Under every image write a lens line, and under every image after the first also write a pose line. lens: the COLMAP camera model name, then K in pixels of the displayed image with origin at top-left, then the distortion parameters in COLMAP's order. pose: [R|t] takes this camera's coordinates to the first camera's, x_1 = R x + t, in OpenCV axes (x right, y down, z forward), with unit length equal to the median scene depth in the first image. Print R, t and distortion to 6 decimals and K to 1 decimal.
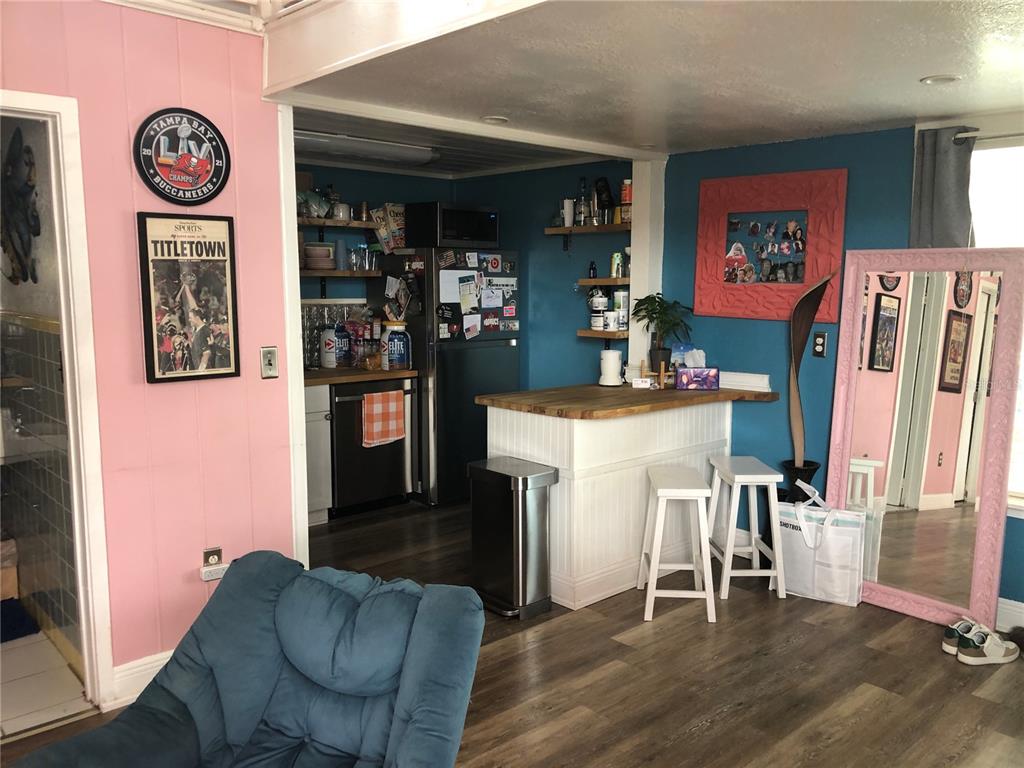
lens RADIAL K [[841.3, 0, 512.0], [0, 841.3, 384.0], [0, 0, 1]] dist [0.005714, 0.004246]
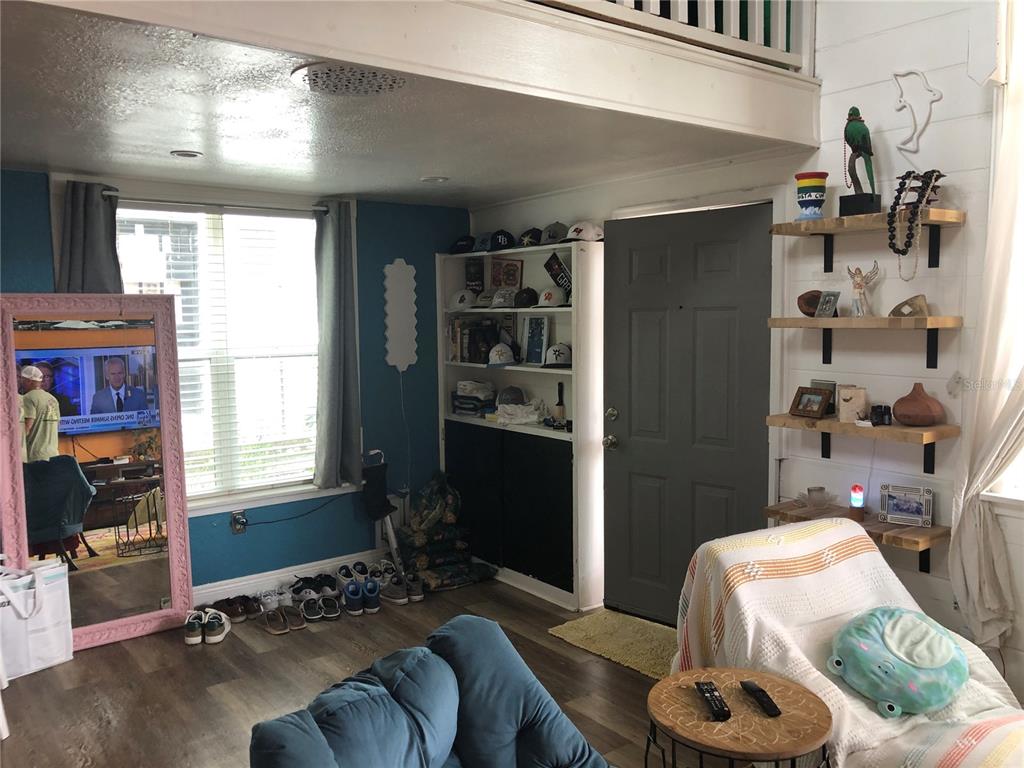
lens RADIAL K [[841.3, 0, 512.0], [0, 841.3, 384.0], [0, 0, 1]] dist [0.005714, 0.004246]
pose [[0.084820, -0.086101, 0.992669, -0.544900], [0.139758, 0.987439, 0.073705, -0.054987], [-0.986546, 0.132482, 0.095787, 0.406464]]
